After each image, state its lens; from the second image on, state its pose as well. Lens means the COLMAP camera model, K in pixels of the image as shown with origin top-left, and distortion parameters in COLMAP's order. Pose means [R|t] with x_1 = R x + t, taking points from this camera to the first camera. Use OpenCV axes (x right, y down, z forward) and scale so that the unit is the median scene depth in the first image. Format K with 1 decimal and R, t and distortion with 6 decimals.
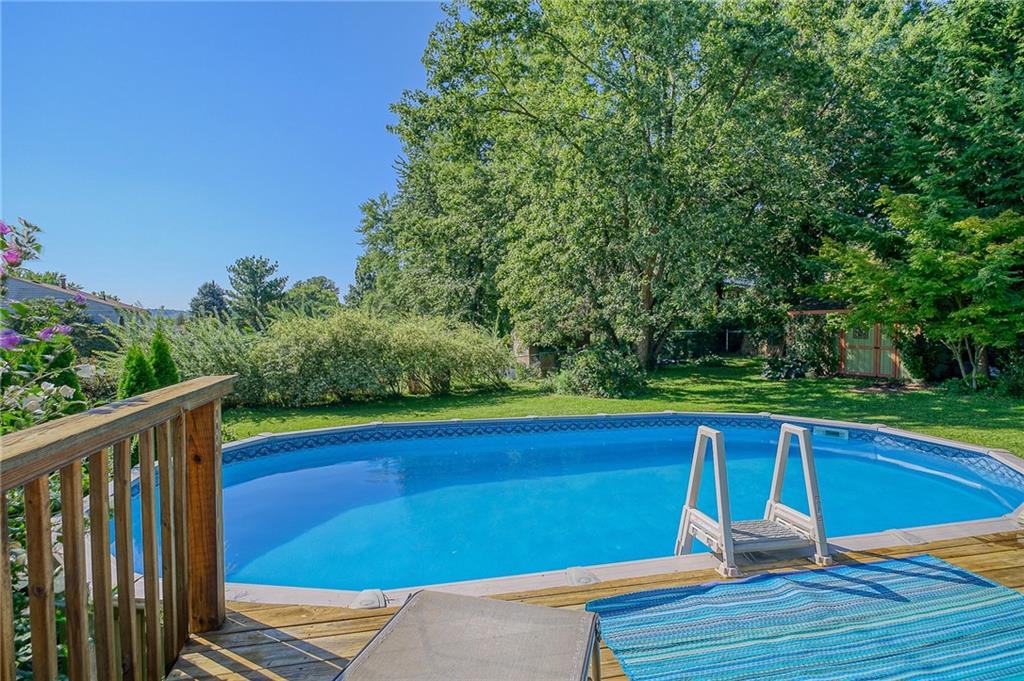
lens RADIAL K [[518.4, 0, 512.0], [0, 518.4, 340.5], [0, 0, 1]] dist [-0.000139, 0.001344]
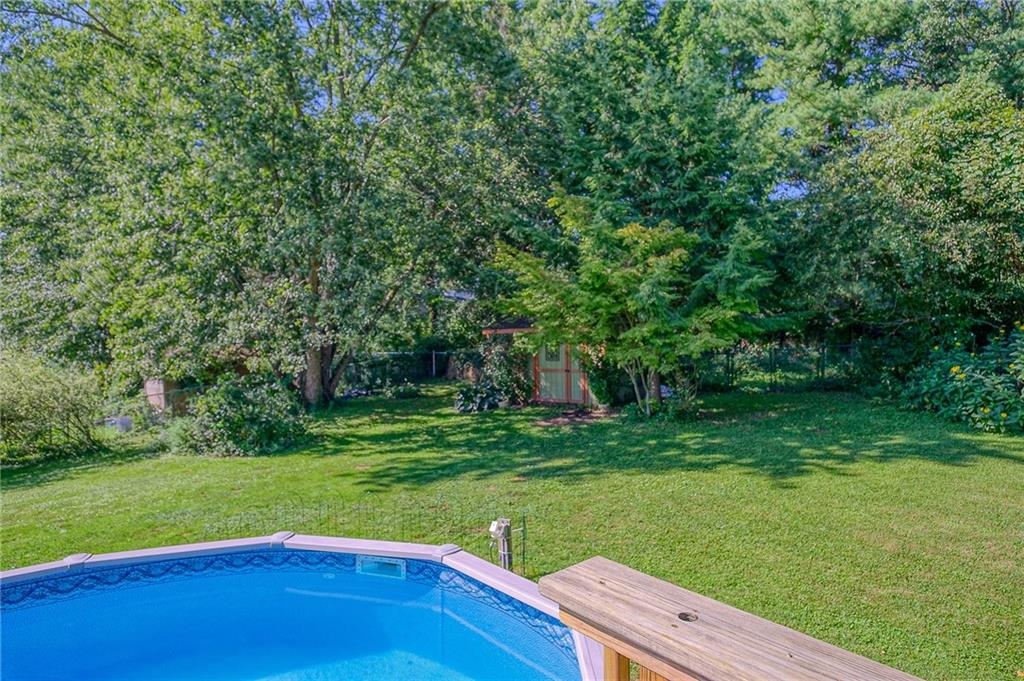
lens RADIAL K [[608.2, 0, 493.2], [0, 608.2, 341.9], [0, 0, 1]] dist [-0.004241, -0.000131]
pose [[0.900347, -0.011917, 0.435009, 0.151363], [0.026563, 0.999266, -0.027603, -0.011710], [-0.434360, 0.036407, 0.900003, 0.125281]]
